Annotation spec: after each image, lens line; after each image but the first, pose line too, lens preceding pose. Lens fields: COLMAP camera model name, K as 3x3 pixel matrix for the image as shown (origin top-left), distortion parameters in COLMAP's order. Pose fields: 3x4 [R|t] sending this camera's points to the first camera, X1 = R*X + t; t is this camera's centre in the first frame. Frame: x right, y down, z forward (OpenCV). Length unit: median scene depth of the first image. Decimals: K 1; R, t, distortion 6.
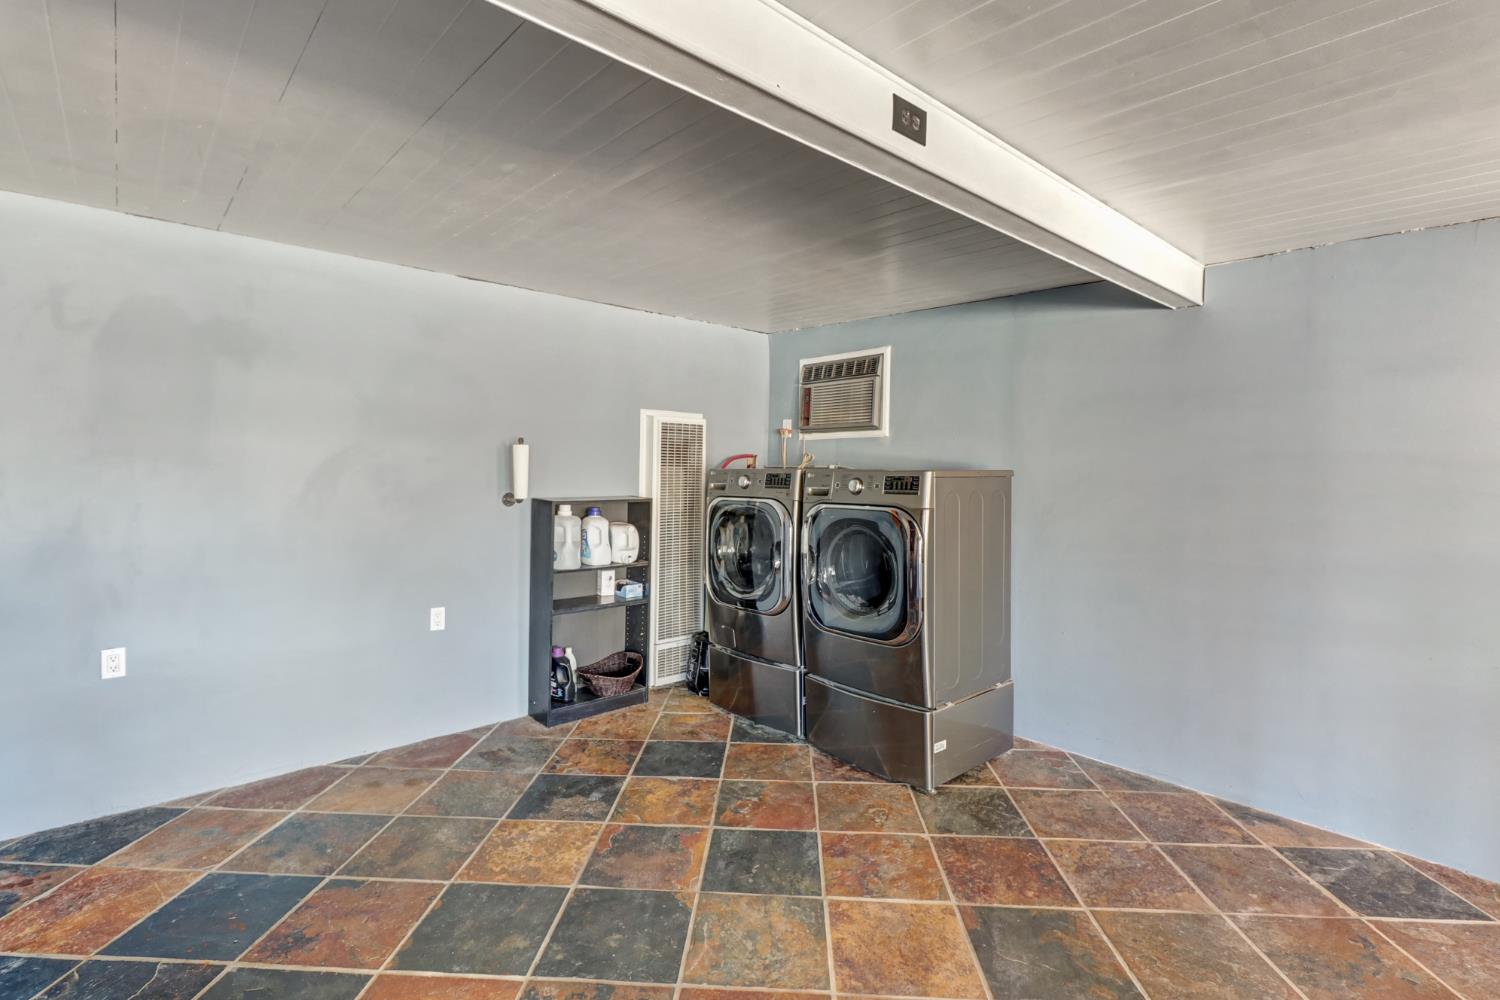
lens RADIAL K [[697.3, 0, 743.2], [0, 697.3, 473.5], [0, 0, 1]] dist [0.005076, -0.006695]
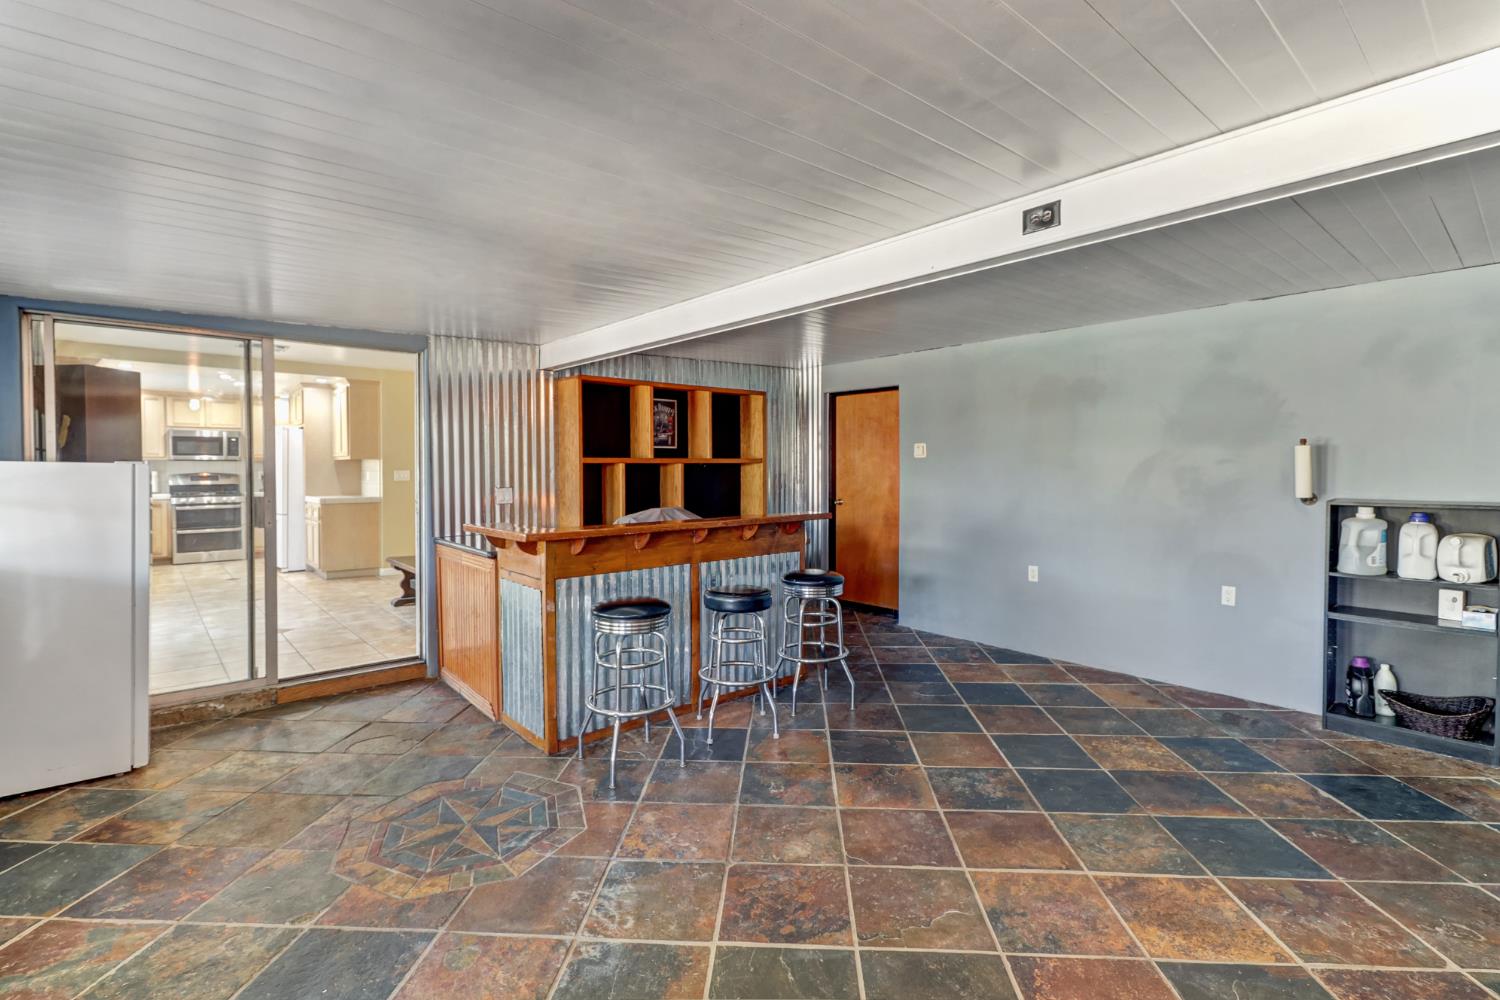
lens RADIAL K [[697.3, 0, 758.2], [0, 697.3, 486.3], [0, 0, 1]] dist [0.005076, -0.006695]
pose [[0.001329, 0.022698, -0.999741, 0.826056], [-0.002492, 0.999739, 0.022695, -0.002496], [0.999996, 0.002461, 0.001385, 0.222394]]
